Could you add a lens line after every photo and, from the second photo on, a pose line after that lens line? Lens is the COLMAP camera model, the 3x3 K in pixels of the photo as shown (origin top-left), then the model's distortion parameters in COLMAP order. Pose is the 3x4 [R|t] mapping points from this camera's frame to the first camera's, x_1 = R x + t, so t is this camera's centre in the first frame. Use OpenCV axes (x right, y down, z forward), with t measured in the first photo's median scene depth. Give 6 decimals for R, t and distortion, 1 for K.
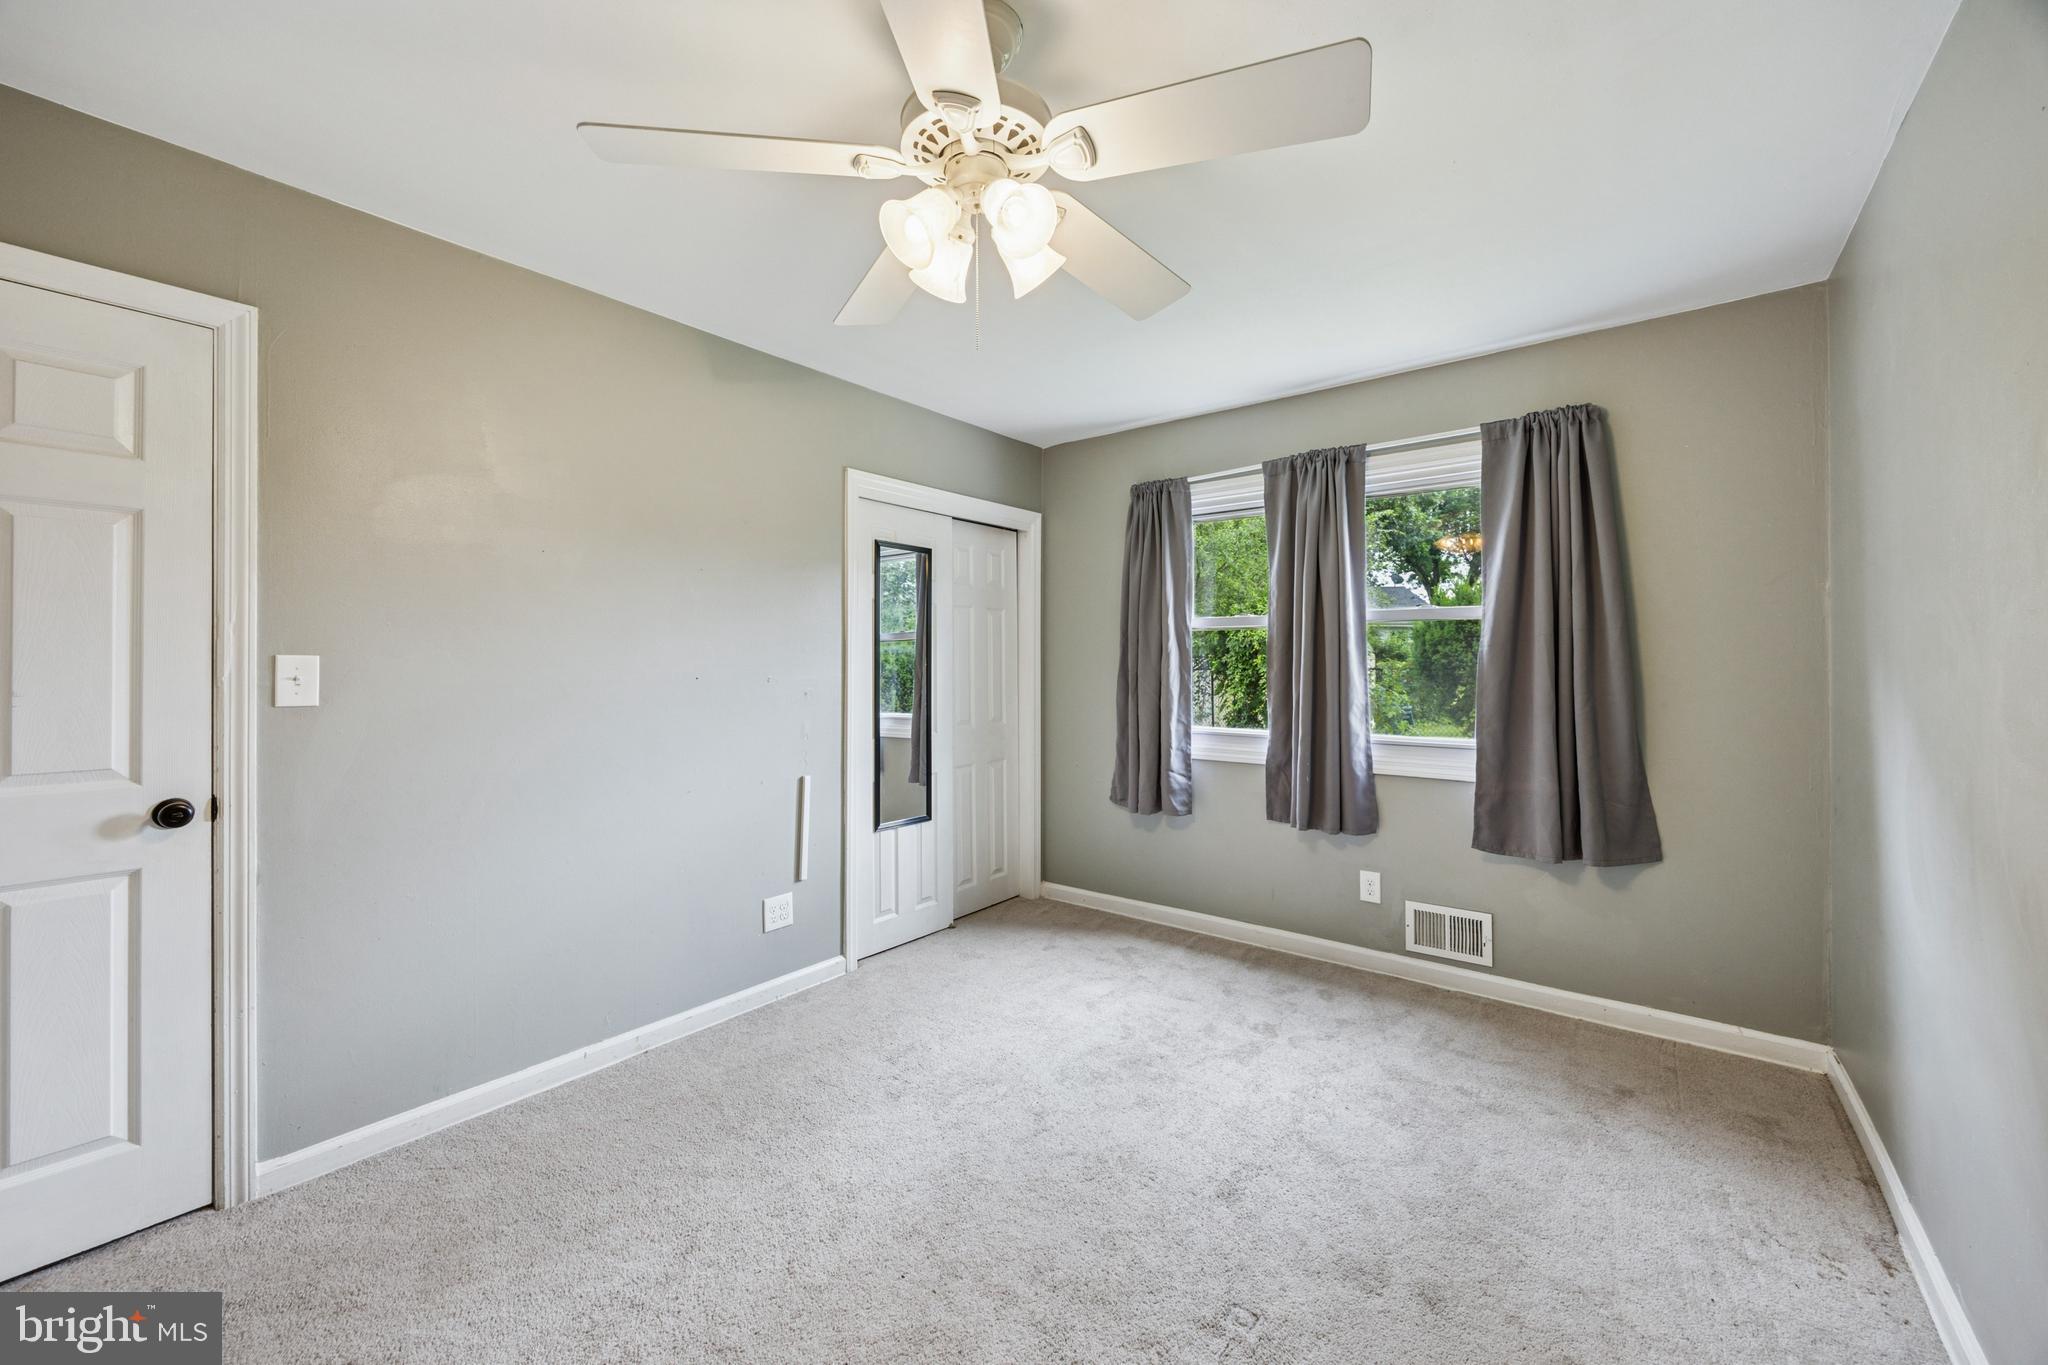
lens RADIAL K [[803.4, 0, 1019.7], [0, 803.4, 664.0], [0, 0, 1]] dist [-0.000749, 0.000095]
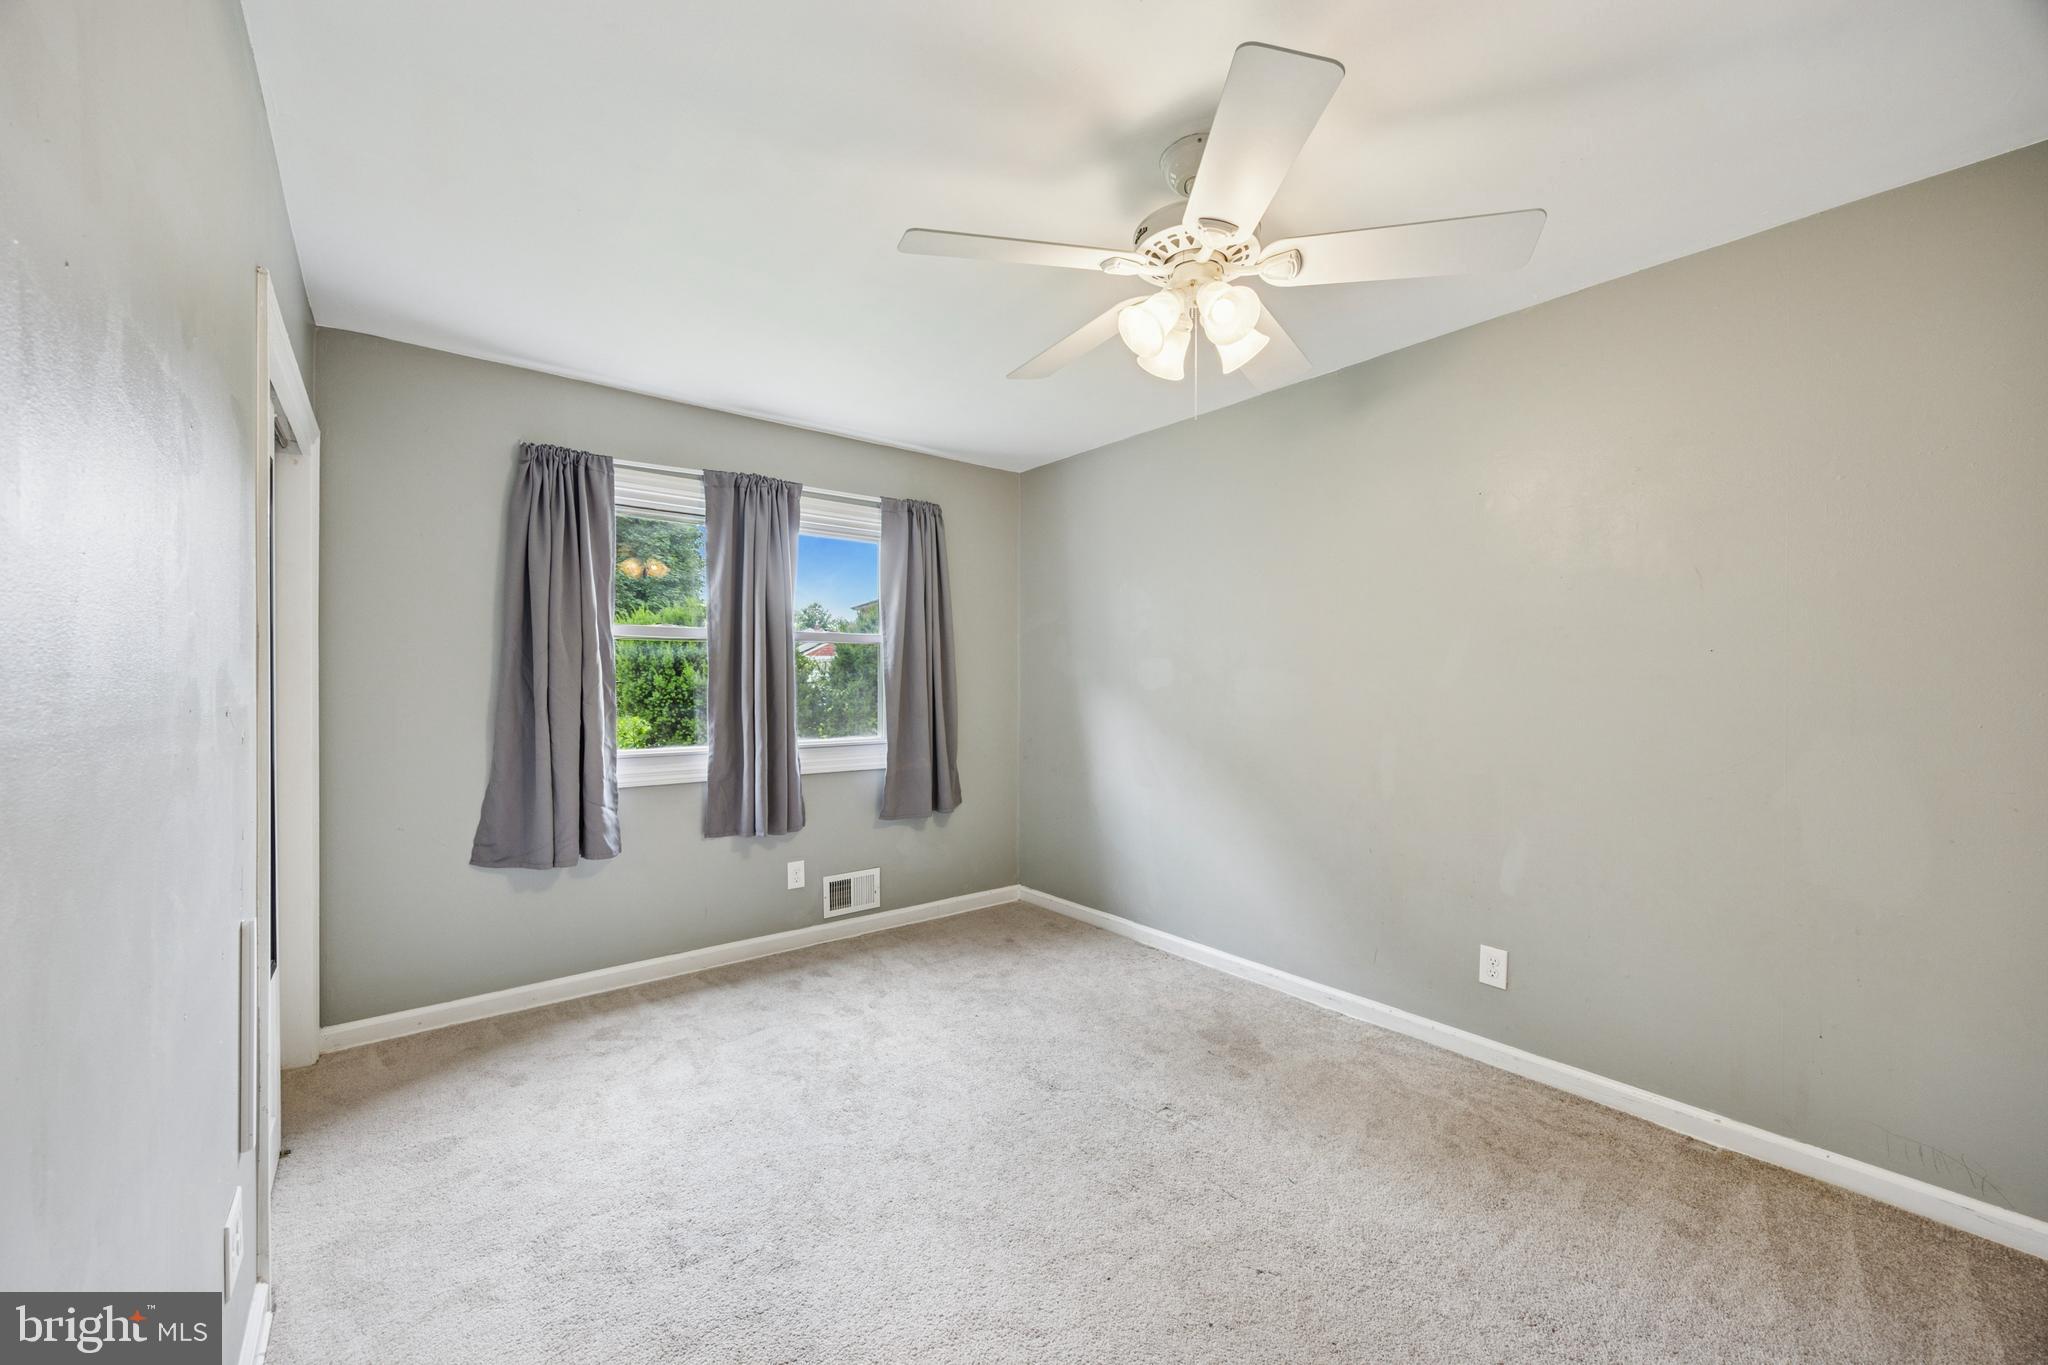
lens RADIAL K [[797.8, 0, 1012.7], [0, 797.8, 679.1], [0, 0, 1]] dist [-0.001881, 0.000245]
pose [[0.210446, -0.001325, 0.977605, -0.578294], [-0.007114, 0.999971, 0.002887, -0.004267], [-0.977580, -0.007562, 0.210430, 0.448135]]
